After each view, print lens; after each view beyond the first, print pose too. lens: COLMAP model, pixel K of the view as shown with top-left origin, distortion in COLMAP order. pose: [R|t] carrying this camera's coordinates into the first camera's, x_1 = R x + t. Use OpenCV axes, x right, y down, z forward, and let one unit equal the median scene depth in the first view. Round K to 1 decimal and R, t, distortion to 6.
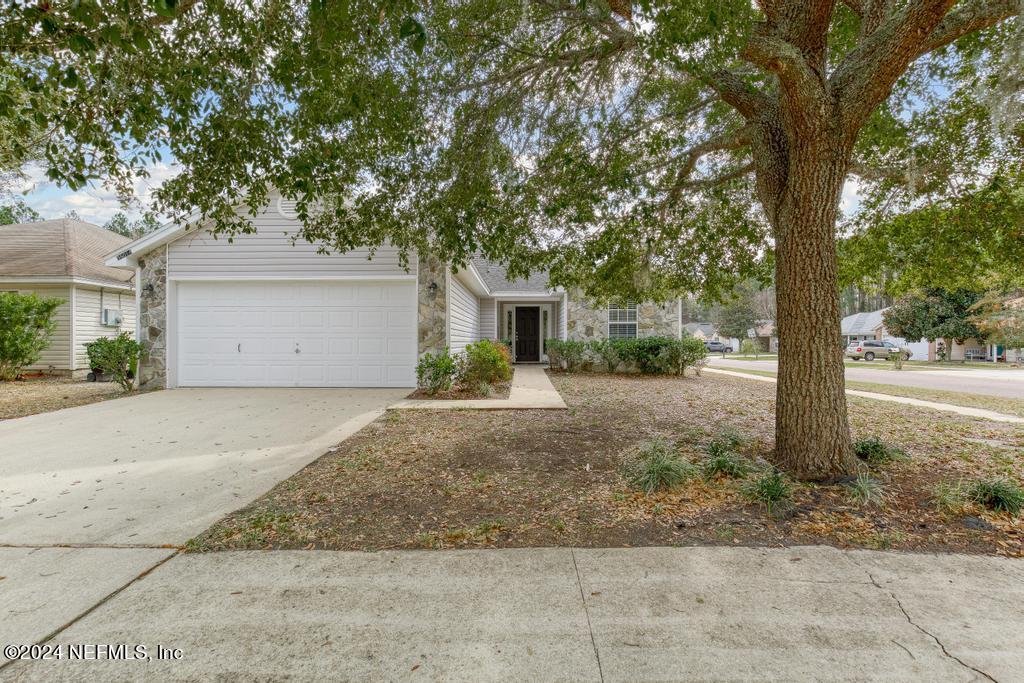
lens RADIAL K [[458.3, 0, 512.0], [0, 458.3, 338.7], [0, 0, 1]] dist [0.000234, 0.000129]
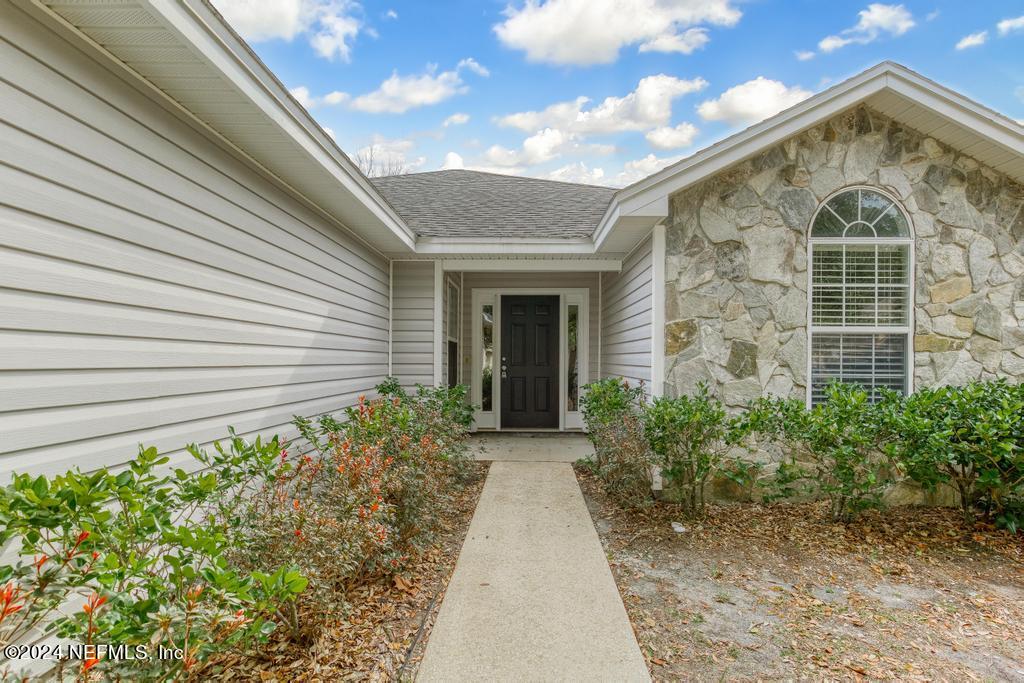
lens RADIAL K [[506.2, 0, 528.7], [0, 506.2, 357.3], [0, 0, 1]] dist [0.000903, 0.000016]
pose [[0.999738, 0.006000, 0.022102, 0.029314], [-0.005895, 0.999971, -0.004775, -0.015528], [-0.022130, 0.004643, 0.999744, 0.704354]]
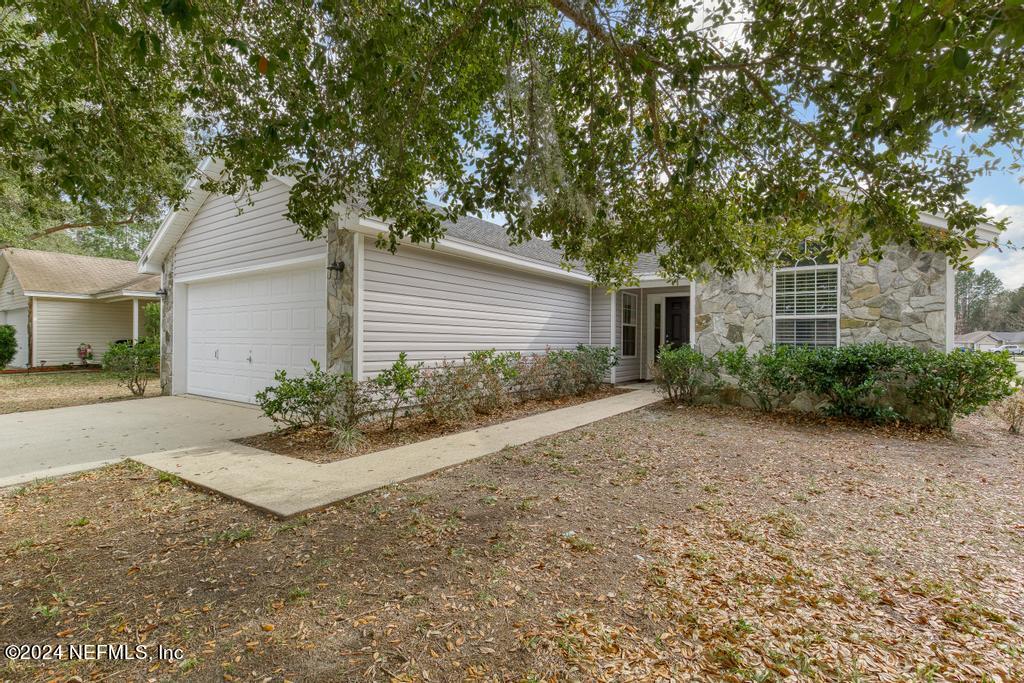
lens RADIAL K [[478.5, 0, 512.0], [0, 478.5, 341.5], [0, 0, 1]] dist [-0.000827, -0.000689]
pose [[0.834917, 0.005842, -0.550345, 0.268700], [-0.004770, 0.999983, 0.003378, -0.007271], [0.550355, -0.000195, 0.834930, 0.368333]]
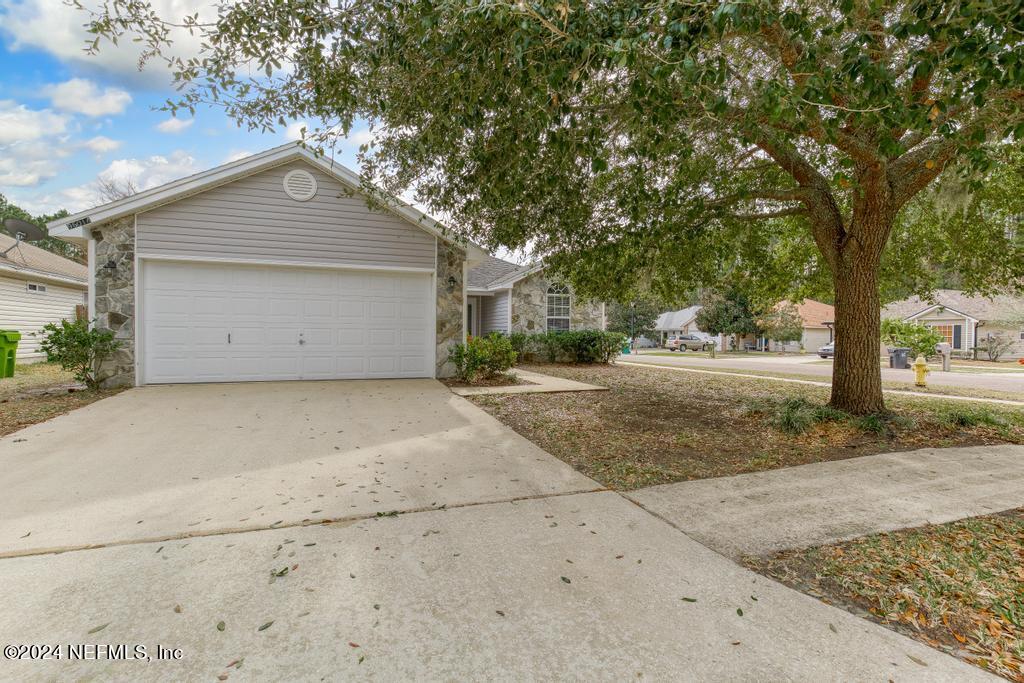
lens RADIAL K [[464.9, 0, 507.1], [0, 464.9, 338.3], [0, 0, 1]] dist [0.002712, -0.000093]
pose [[0.939141, 0.003357, 0.343517, -0.271947], [-0.008446, 0.999876, 0.013318, 0.002171], [-0.343429, -0.015409, 0.939052, -0.025214]]
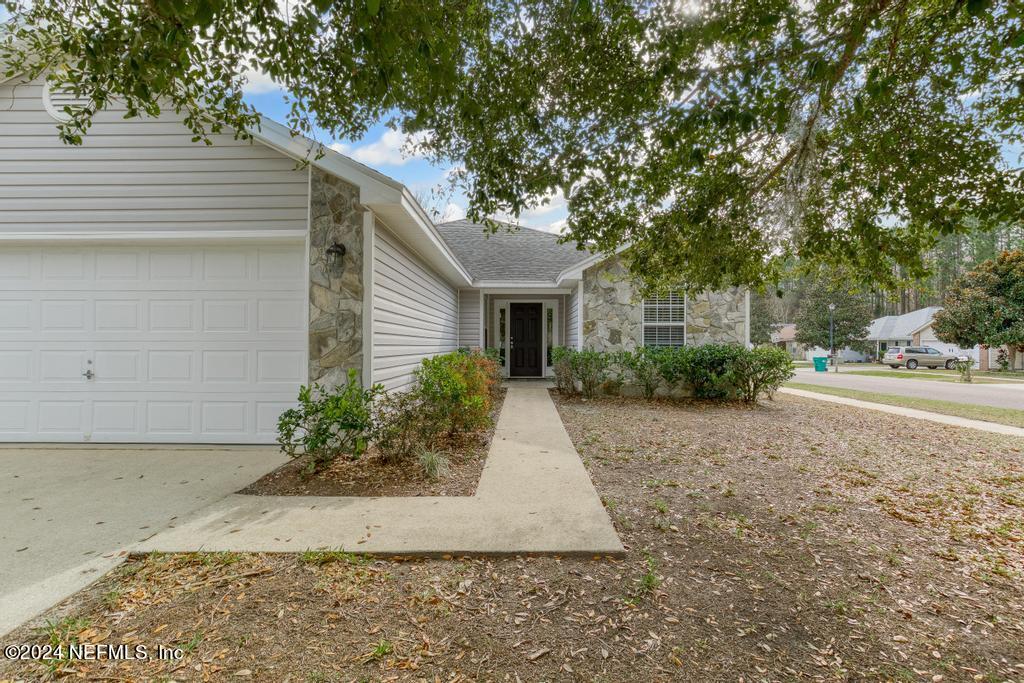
lens RADIAL K [[465.0, 0, 516.1], [0, 465.0, 341.3], [0, 0, 1]] dist [-0.002590, -0.000297]
pose [[0.999972, 0.002325, 0.007098, 0.015711], [-0.002313, 0.999996, -0.001800, -0.007769], [-0.007102, 0.001783, 0.999973, 0.312044]]
